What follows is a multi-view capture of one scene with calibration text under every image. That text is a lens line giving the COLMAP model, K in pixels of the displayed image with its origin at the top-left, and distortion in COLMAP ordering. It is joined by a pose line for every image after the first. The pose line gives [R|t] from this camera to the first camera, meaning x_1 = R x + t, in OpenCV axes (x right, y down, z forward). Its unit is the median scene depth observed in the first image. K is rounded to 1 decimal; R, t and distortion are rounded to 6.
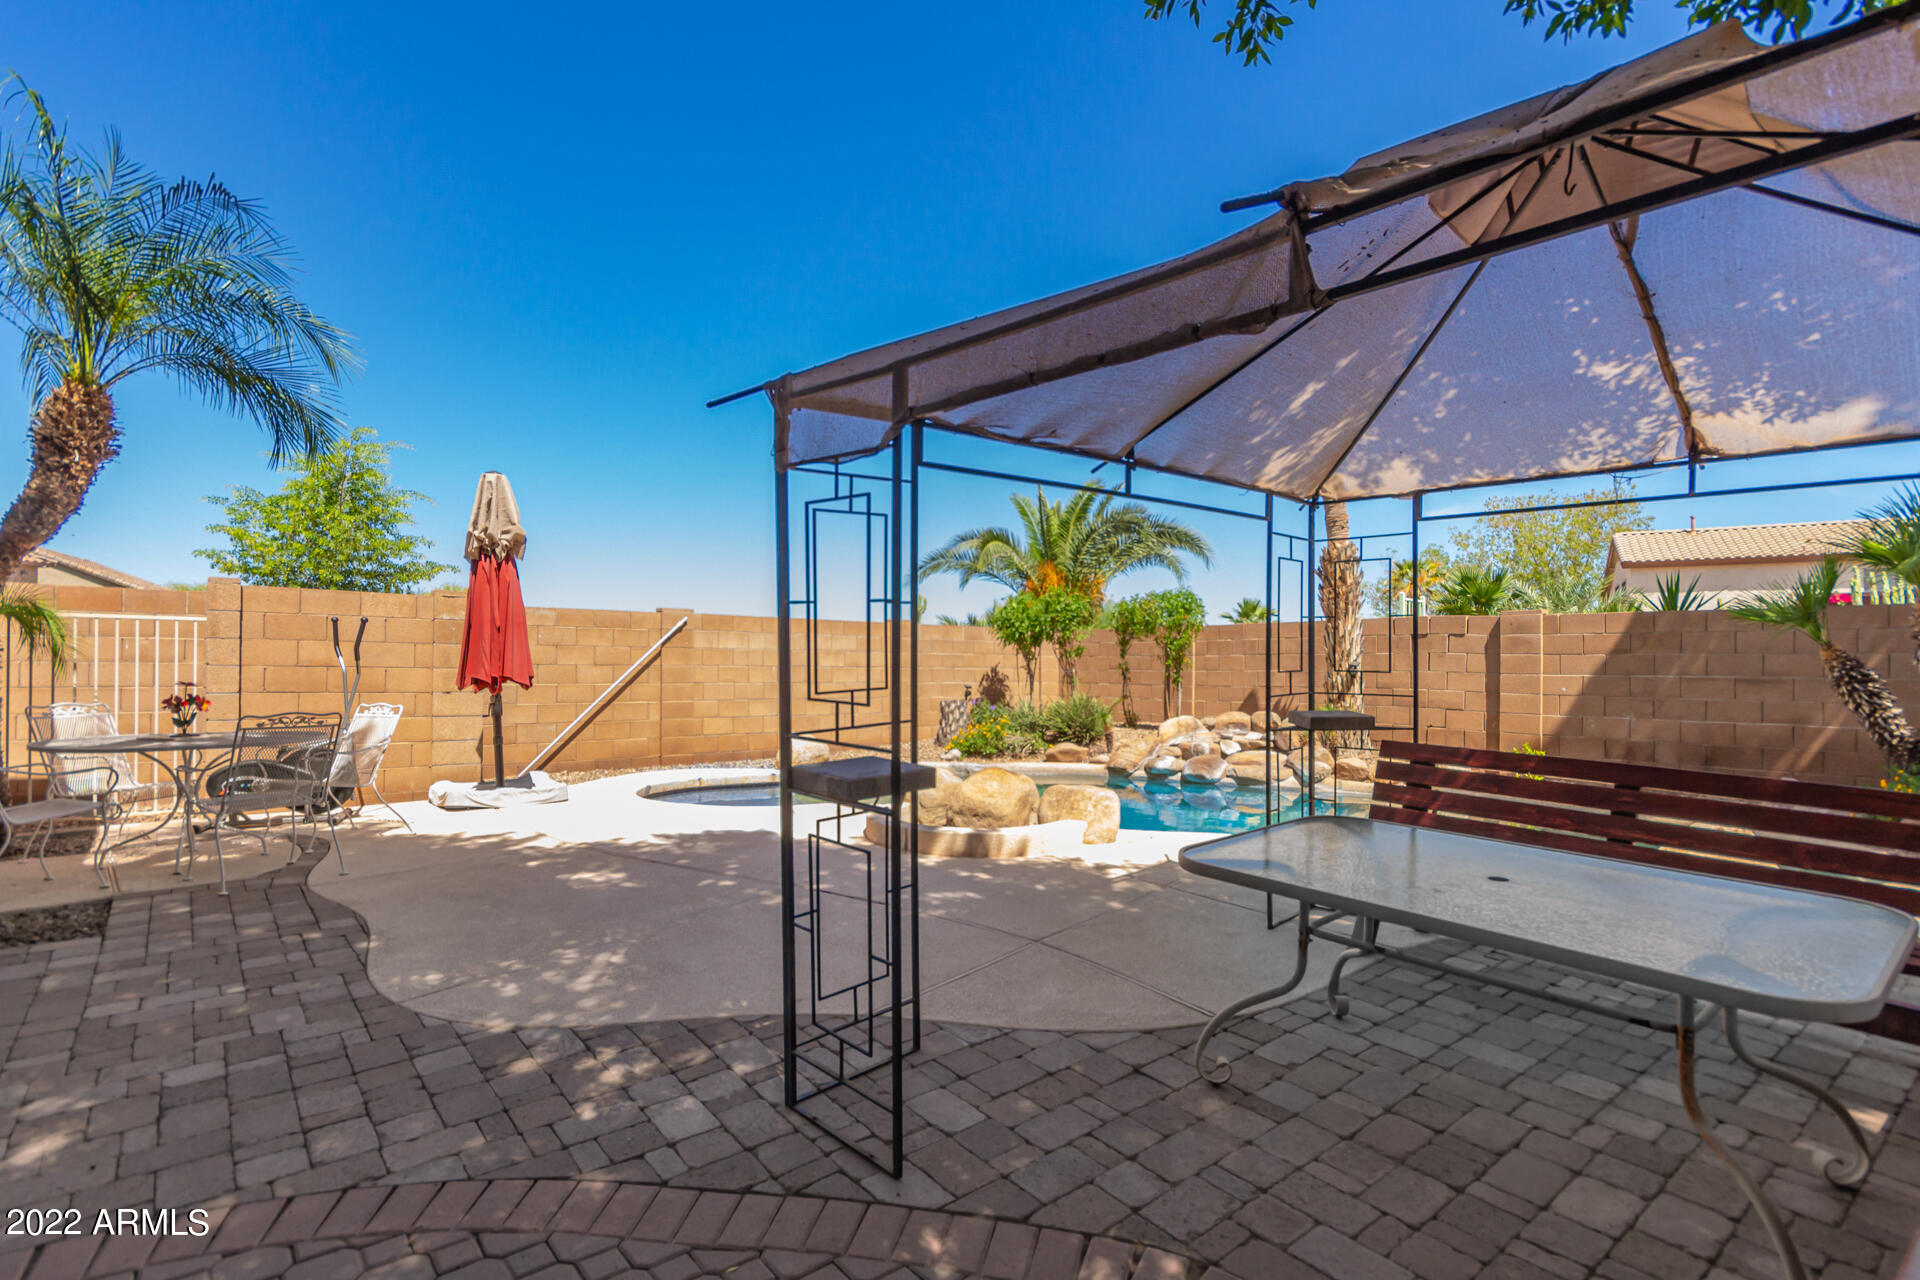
lens RADIAL K [[926.7, 0, 981.6], [0, 926.7, 671.7], [0, 0, 1]] dist [0.005666, -0.000765]
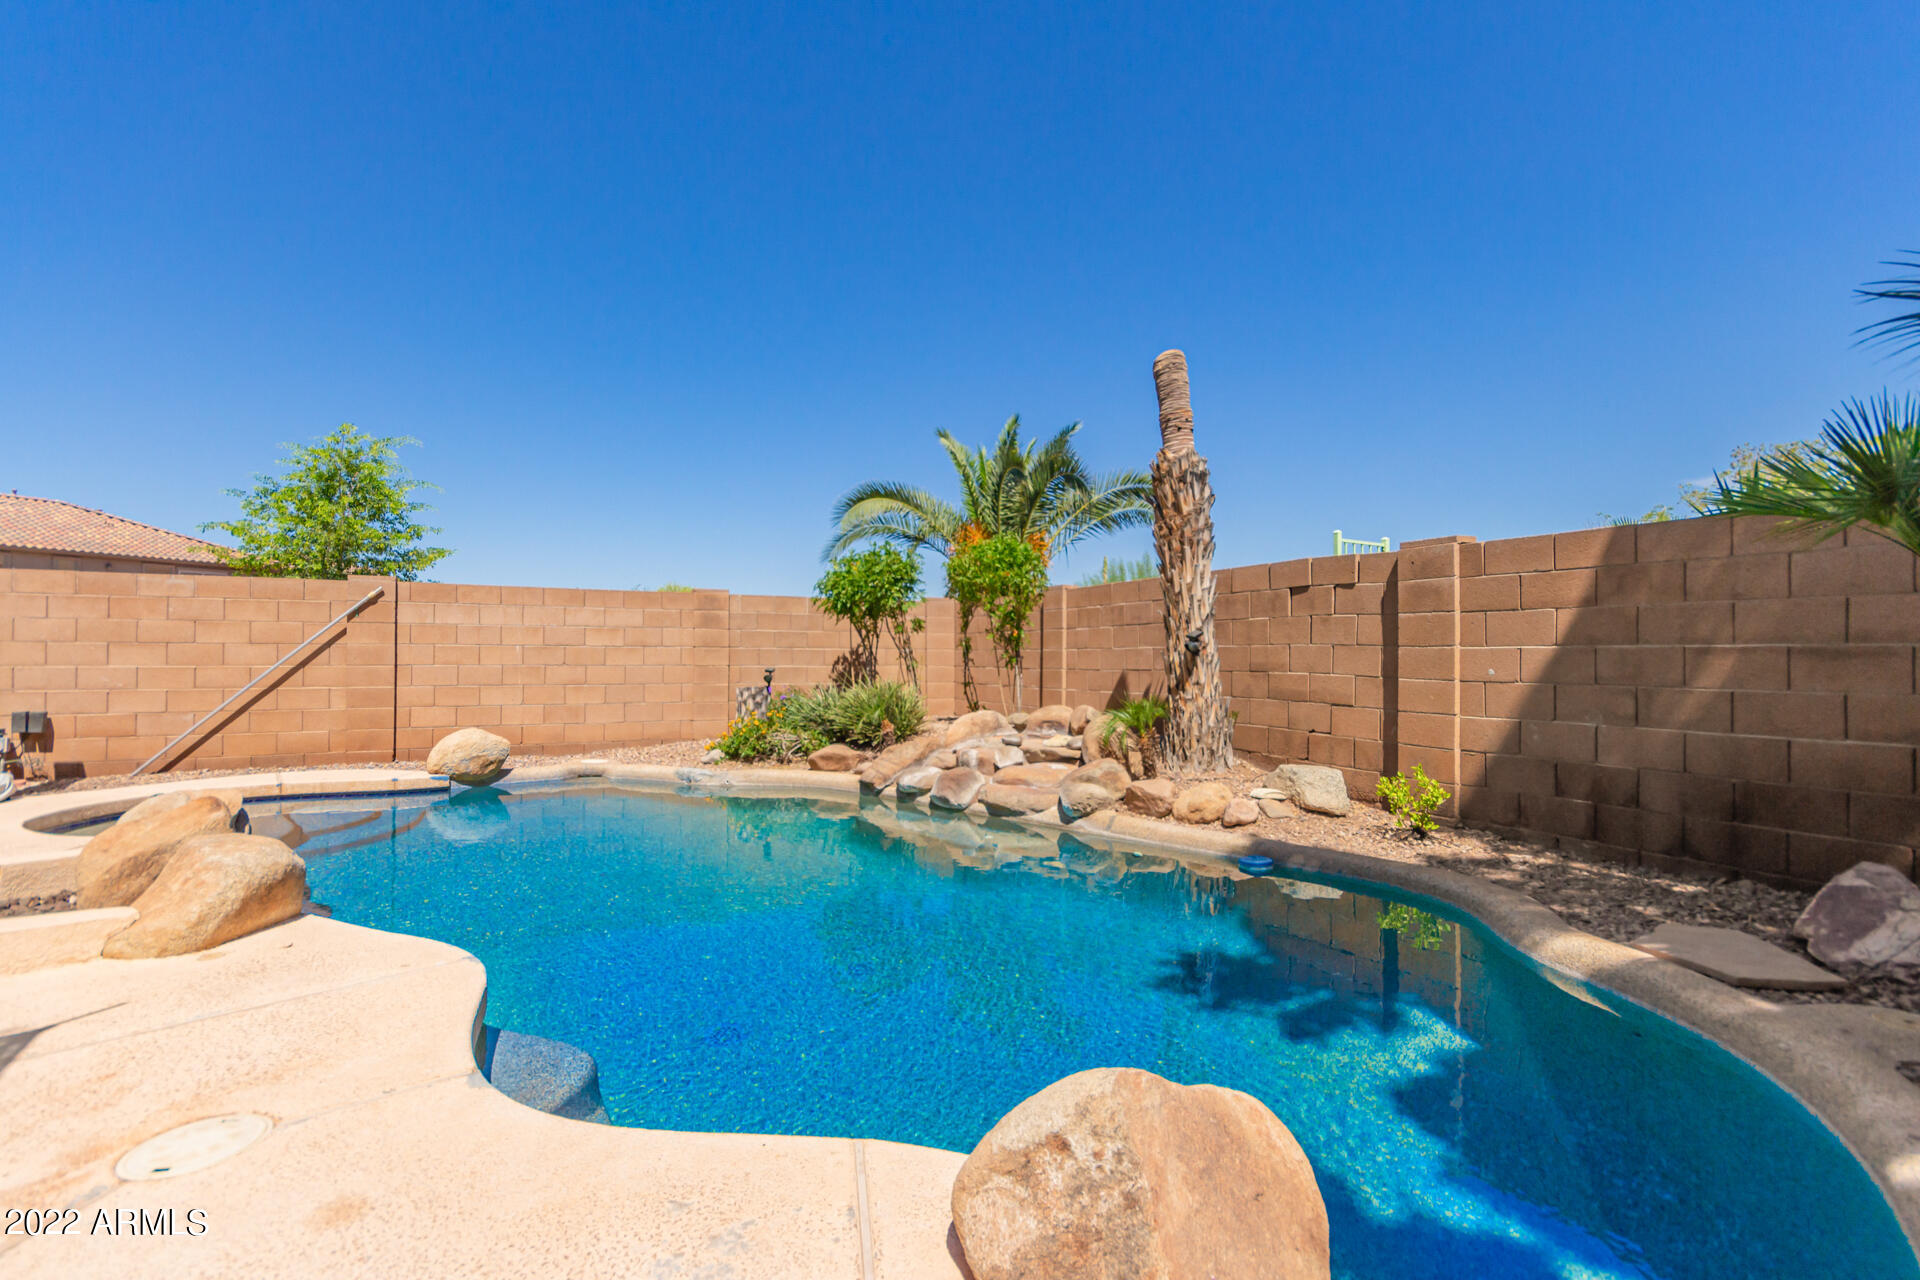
lens RADIAL K [[926.7, 0, 948.1], [0, 926.7, 644.4], [0, 0, 1]] dist [0.005666, -0.000765]
pose [[0.973163, -0.006787, -0.230017, 0.395253], [0.003055, 0.999858, -0.016576, 0.009710], [0.230097, 0.015428, 0.973045, 0.331735]]
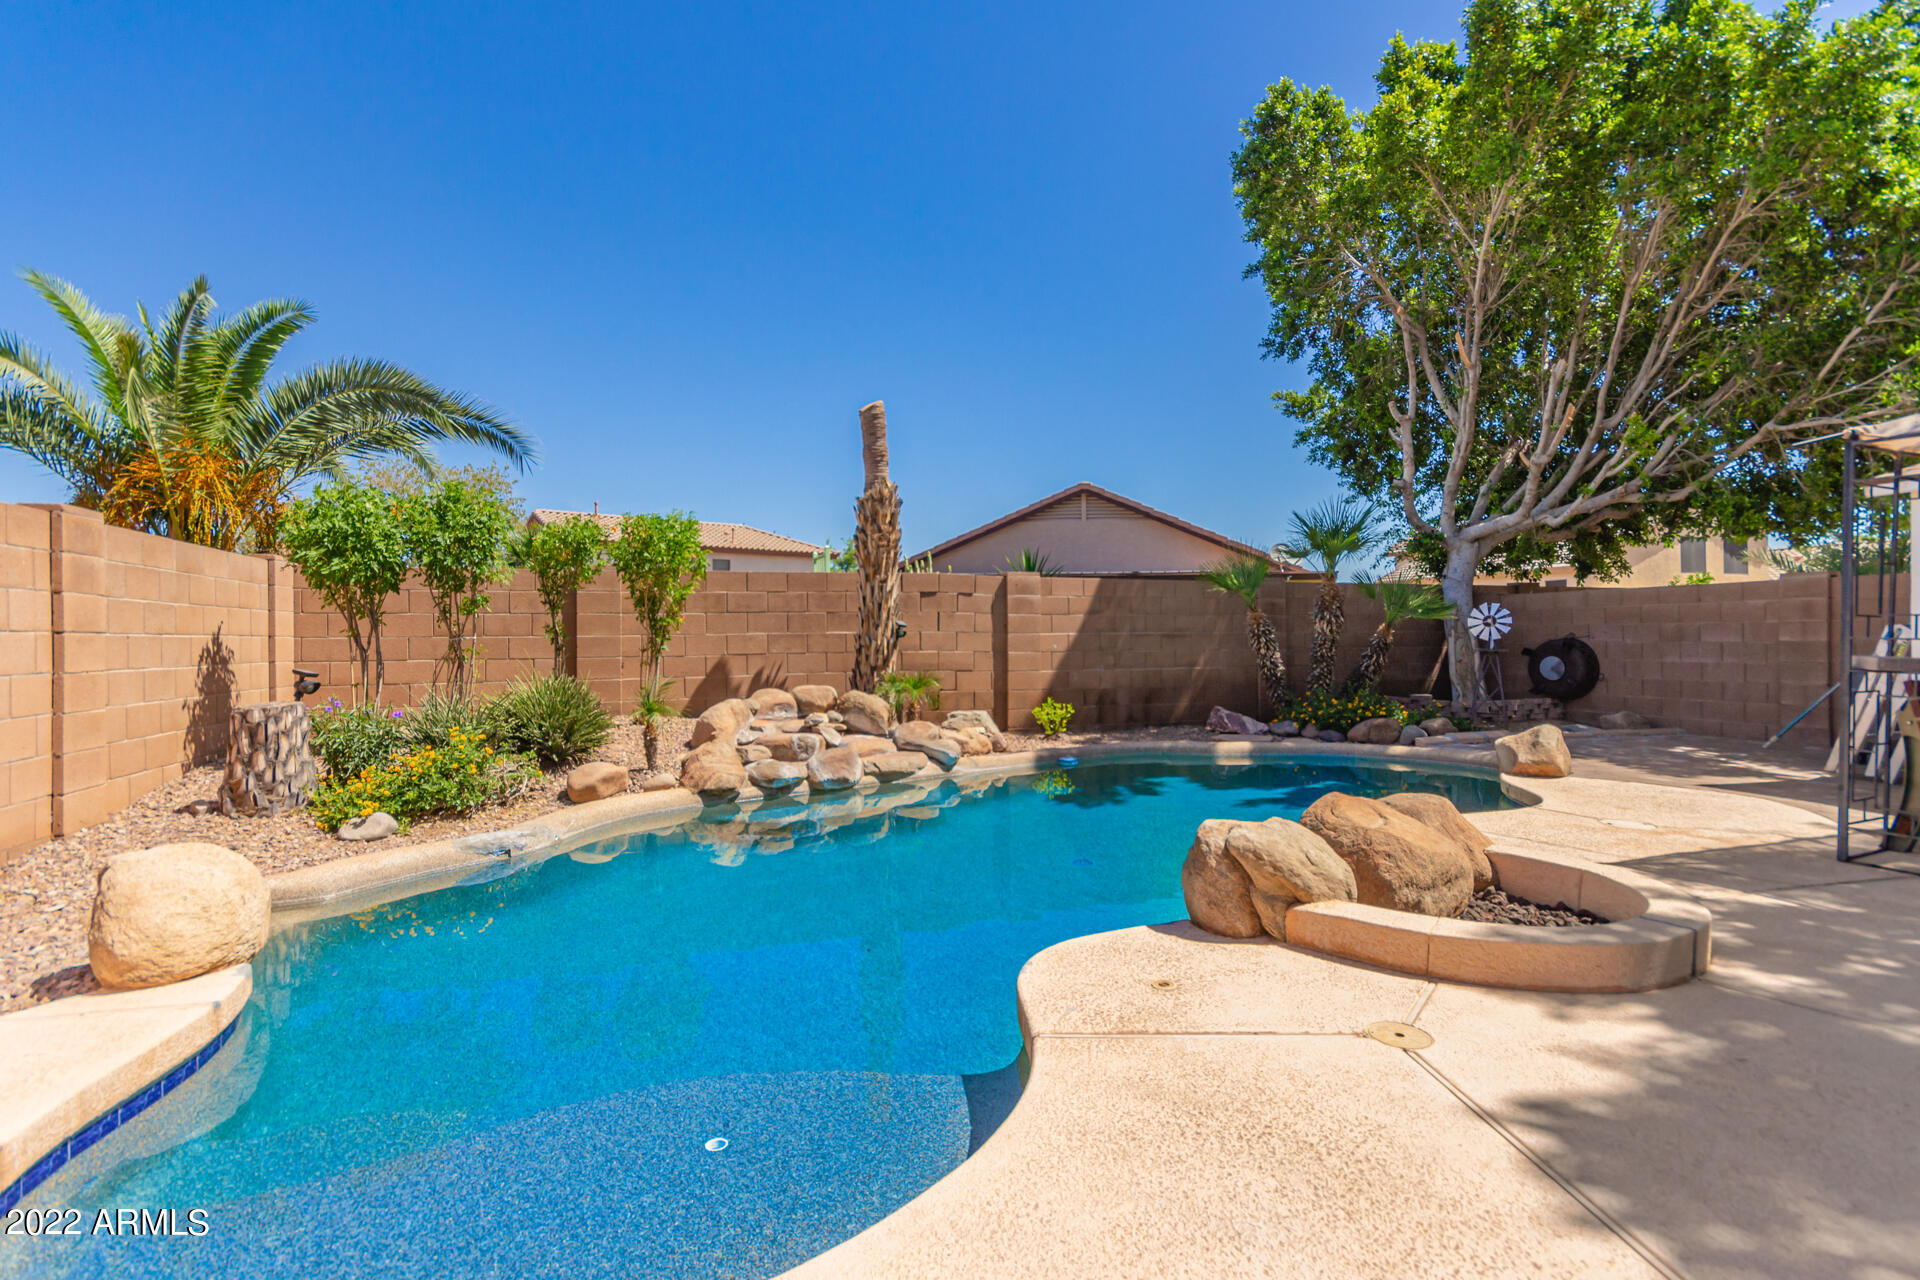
lens RADIAL K [[926.7, 0, 964.1], [0, 926.7, 634.5], [0, 0, 1]] dist [0.005666, -0.000765]
pose [[0.359195, -0.014920, 0.933143, -0.401268], [0.009764, 0.999878, 0.012228, -0.008674], [-0.933211, 0.004719, 0.359297, 0.647722]]
